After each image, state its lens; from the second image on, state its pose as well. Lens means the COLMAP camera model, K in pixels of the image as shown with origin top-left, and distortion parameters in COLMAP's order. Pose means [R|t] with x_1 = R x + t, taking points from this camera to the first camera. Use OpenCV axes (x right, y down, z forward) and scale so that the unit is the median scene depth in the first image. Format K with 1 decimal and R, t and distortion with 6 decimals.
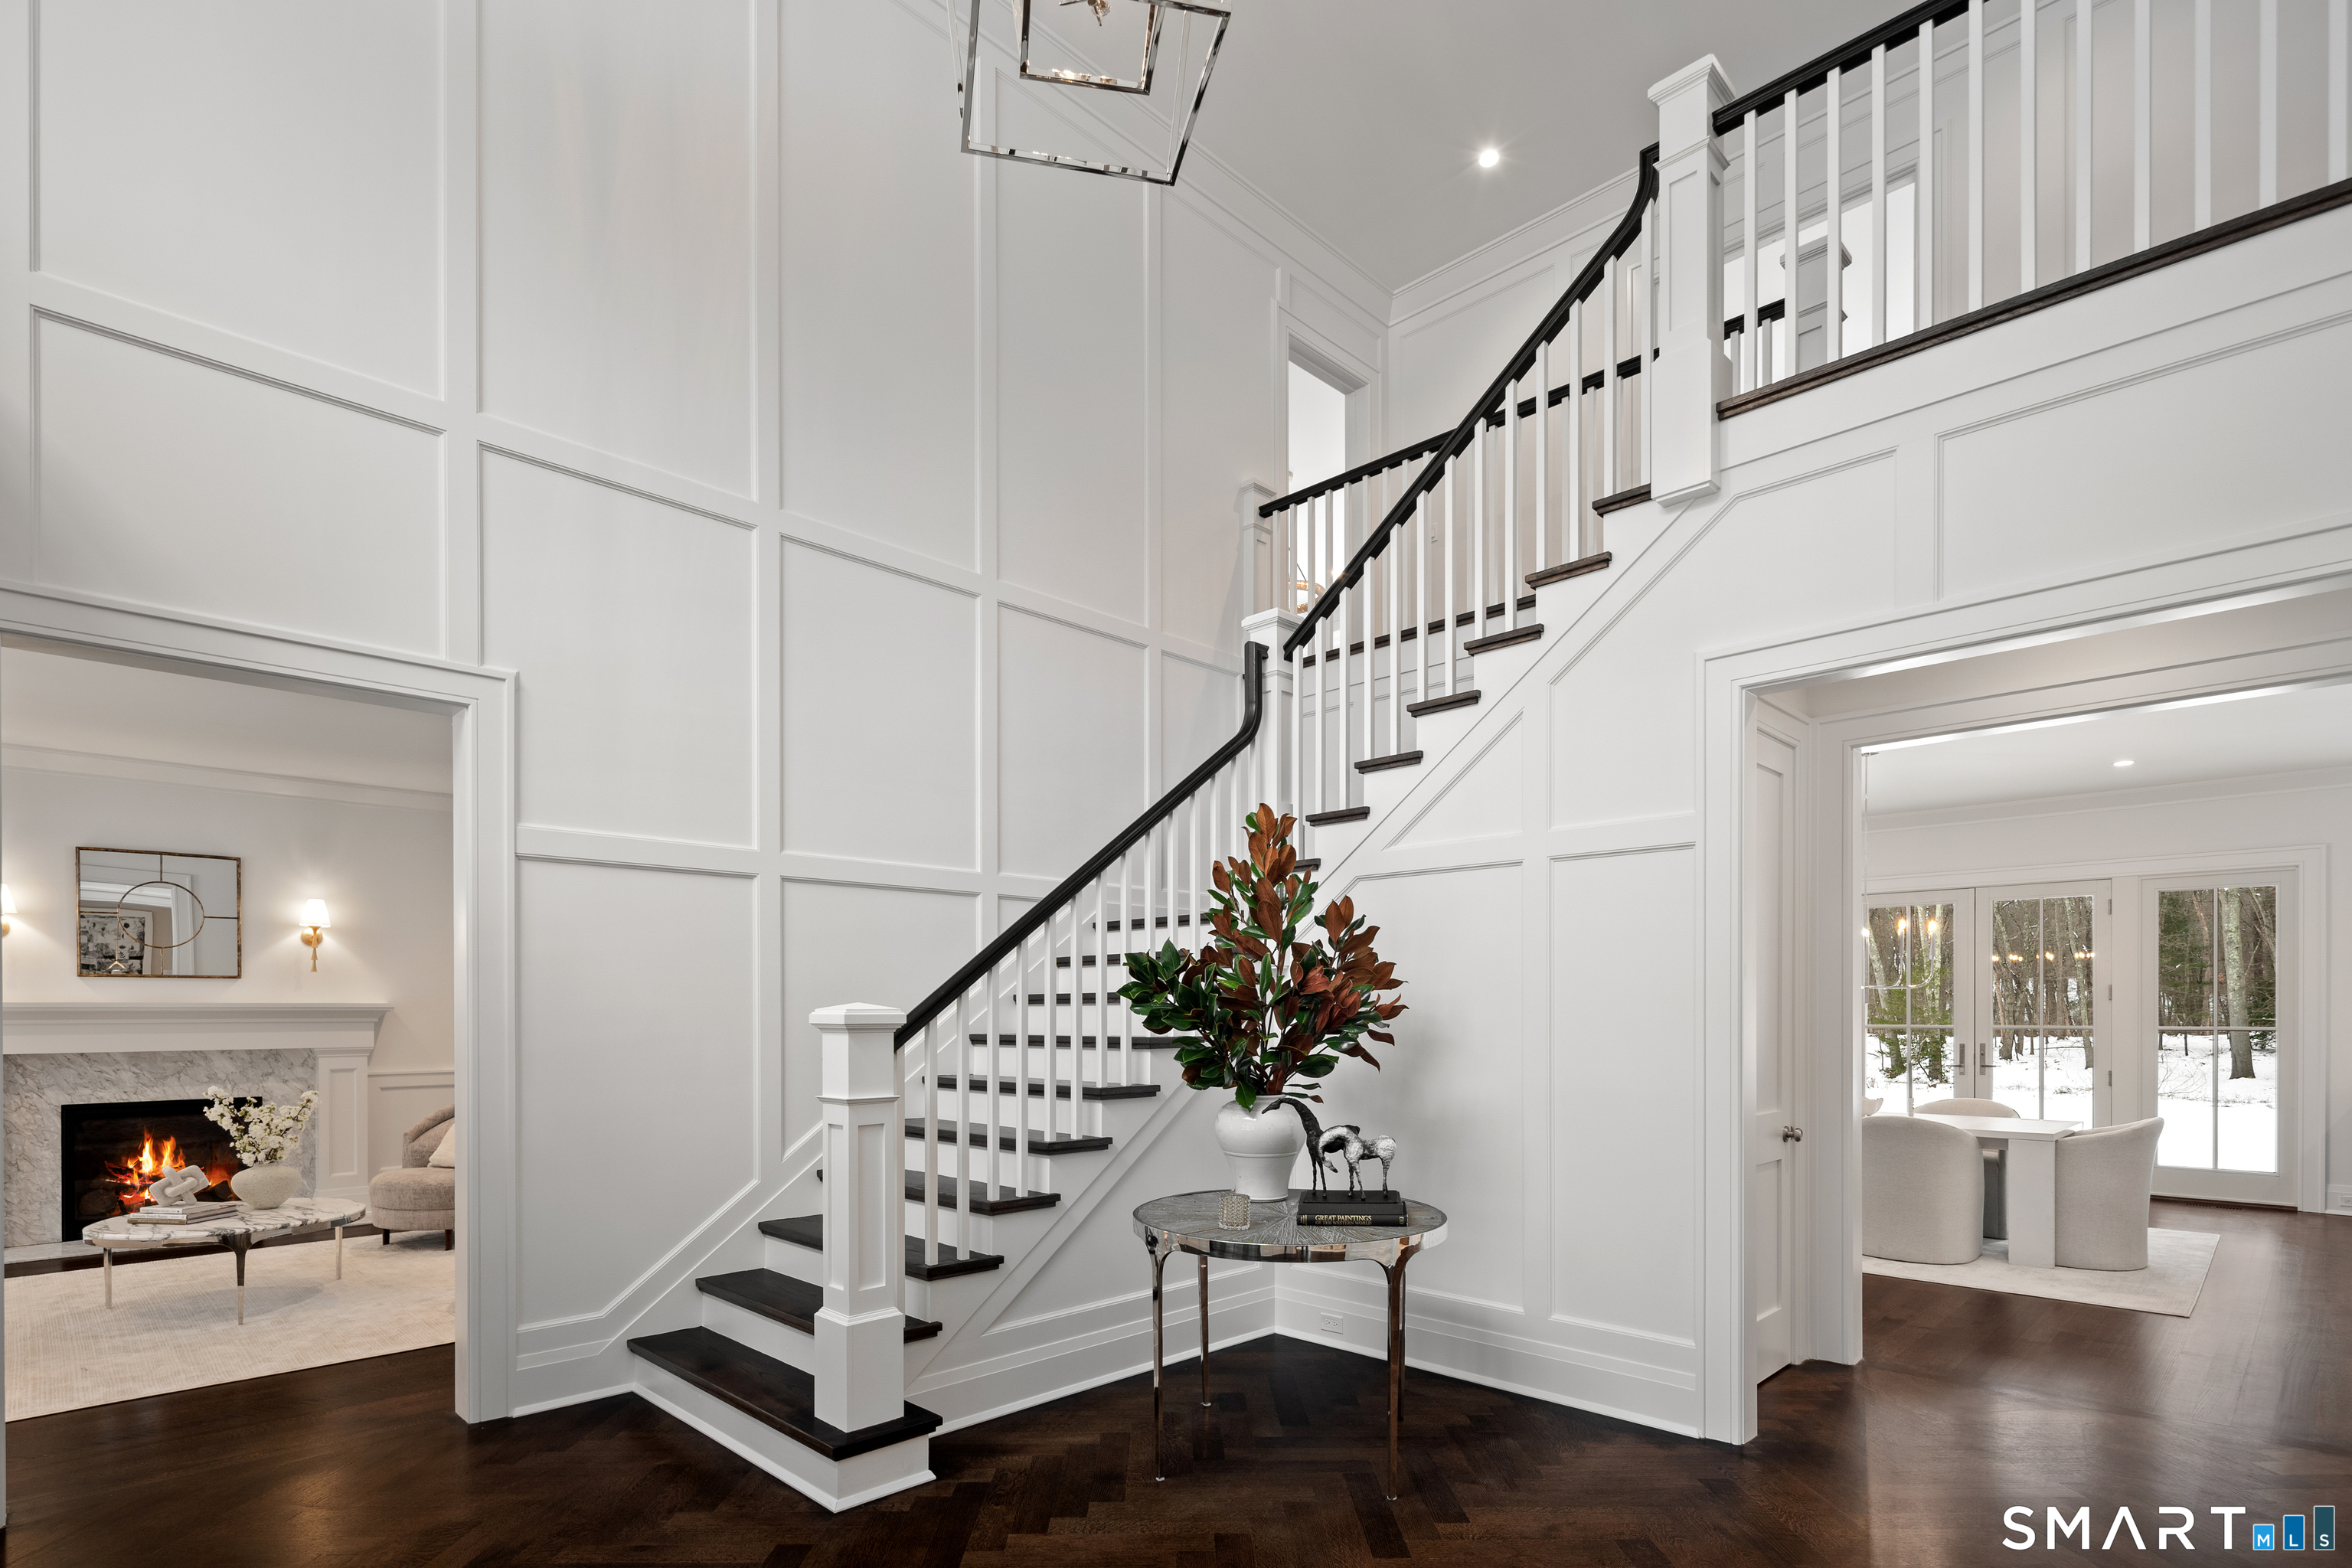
lens RADIAL K [[1154.6, 0, 1183.6], [0, 1154.6, 992.4], [0, 0, 1]] dist [-0.001382, -0.000122]
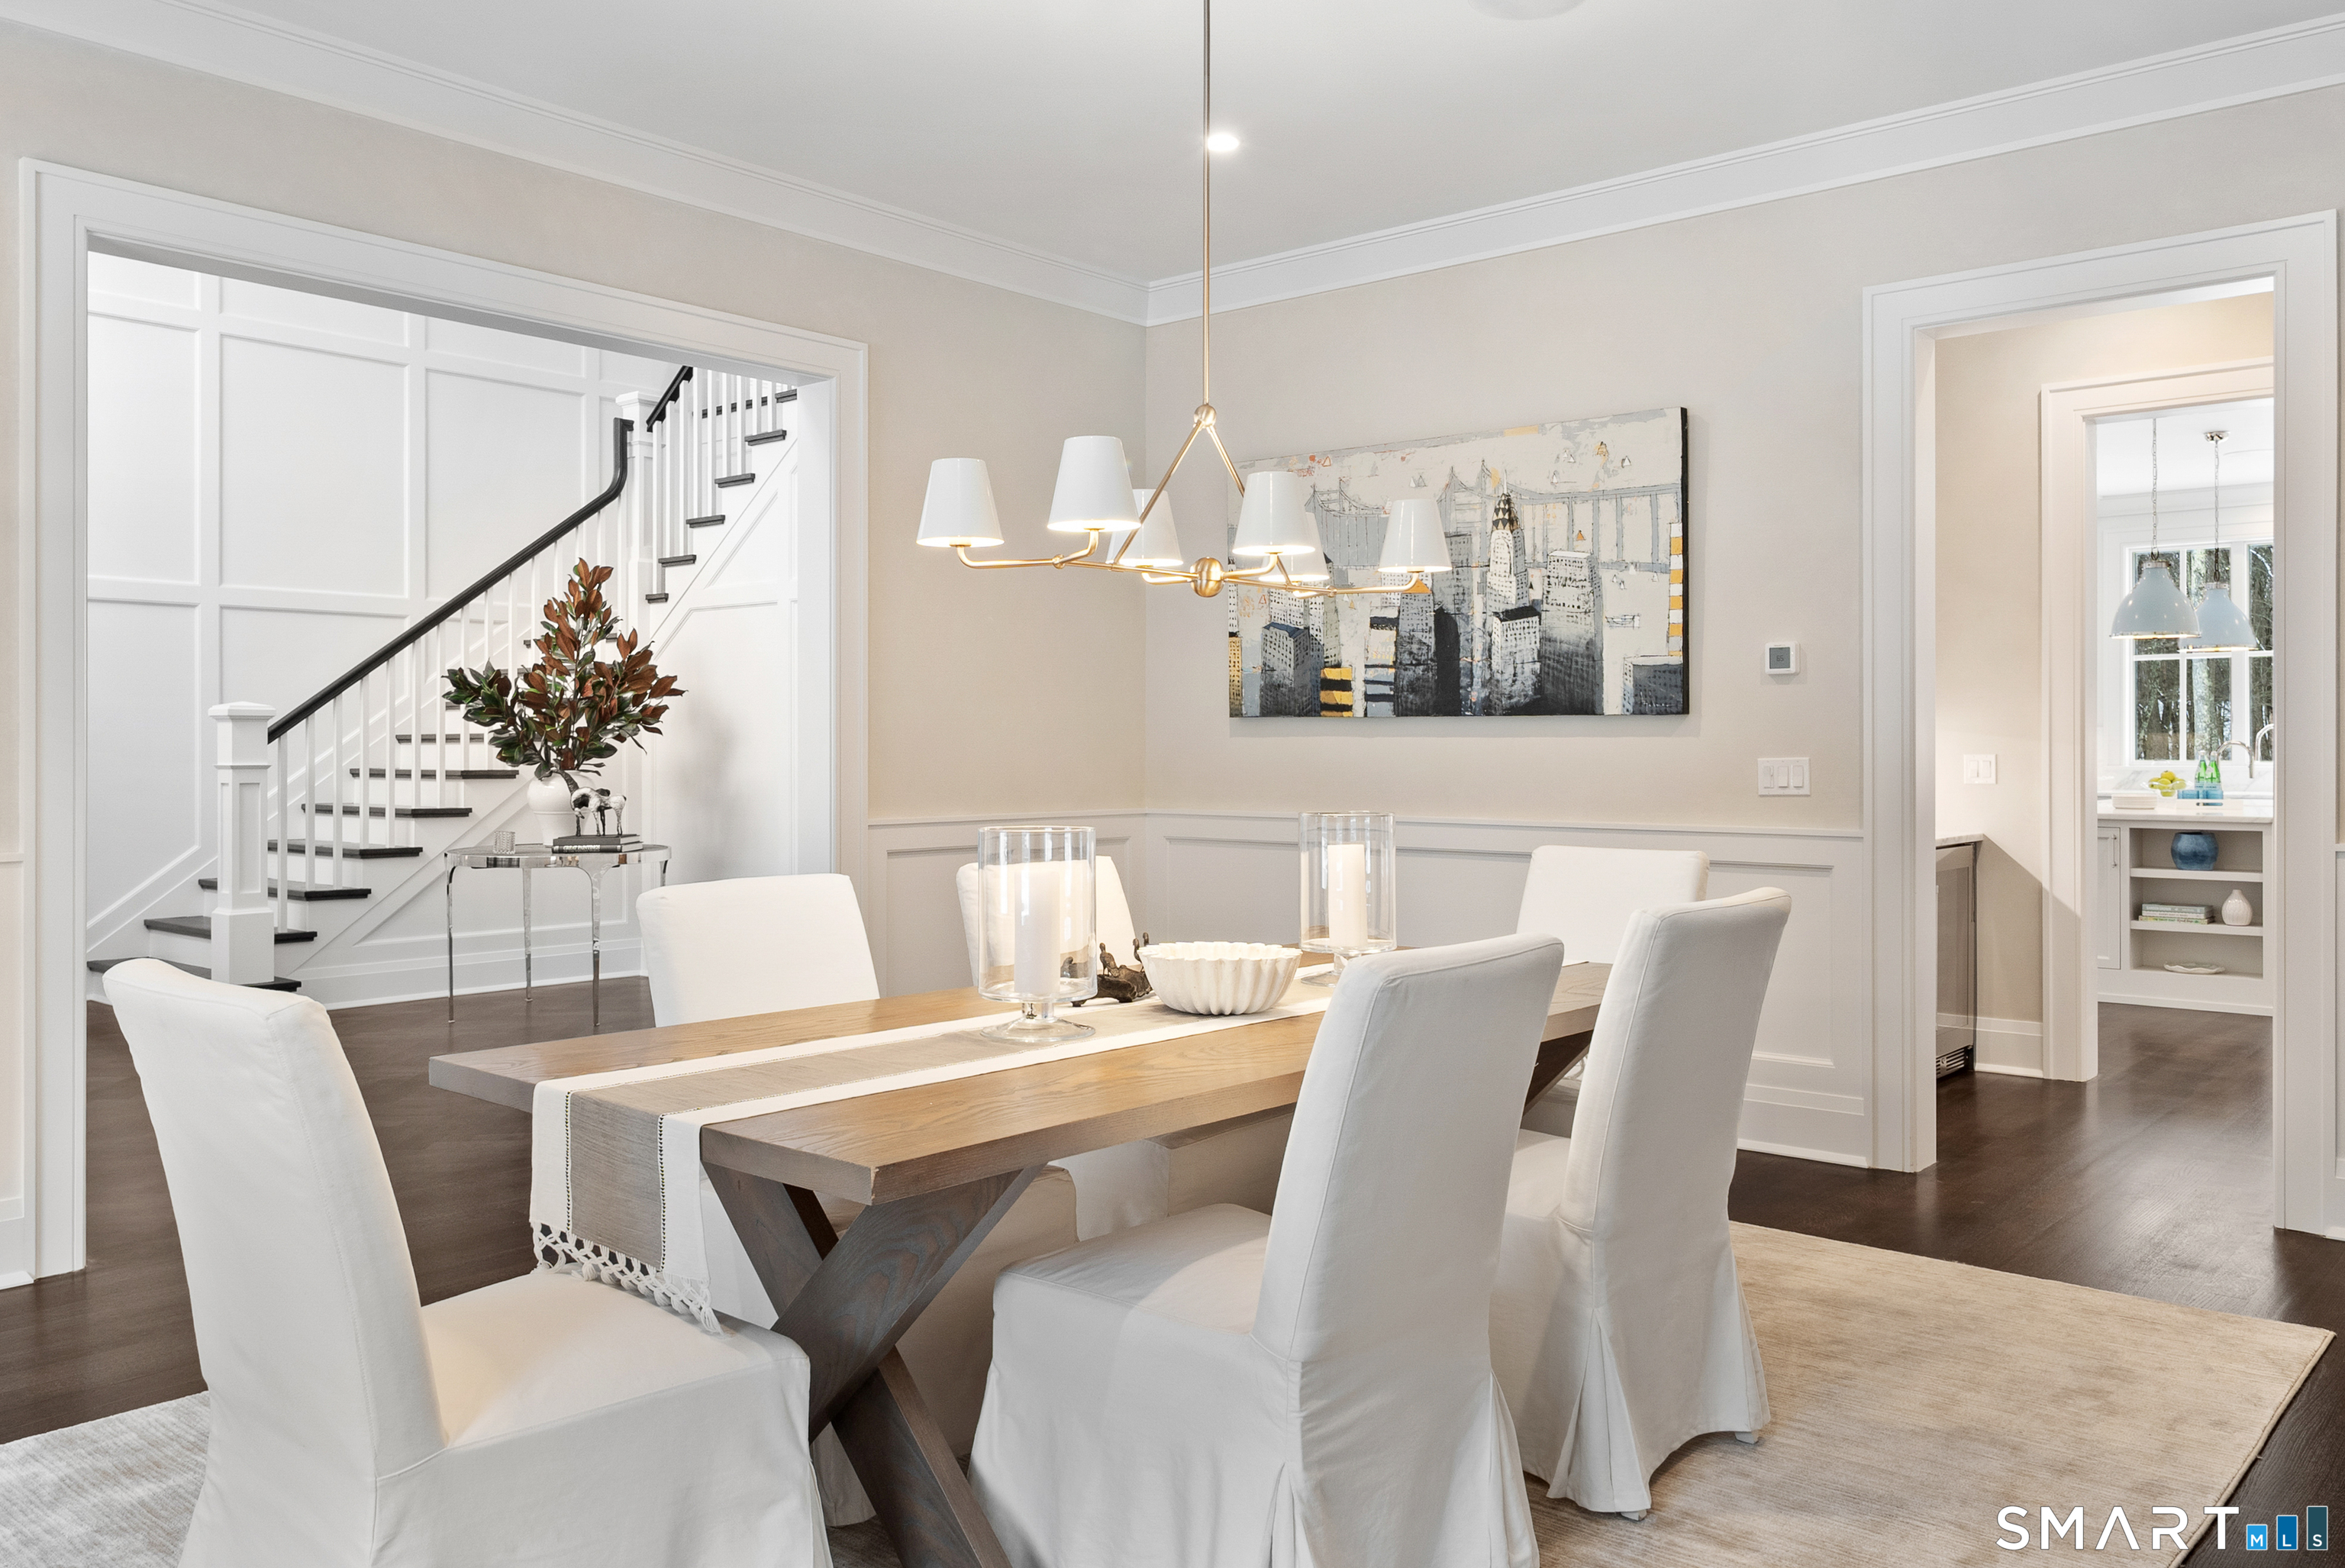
lens RADIAL K [[1781.3, 0, 1182.1], [0, 1781.3, 714.5], [0, 0, 1]] dist [0.002245, -0.002498]
pose [[0.997559, 0.003804, 0.069727, 0.620135], [-0.003715, 0.999992, -0.001417, 0.019224], [-0.069731, 0.001155, 0.997565, -1.113324]]
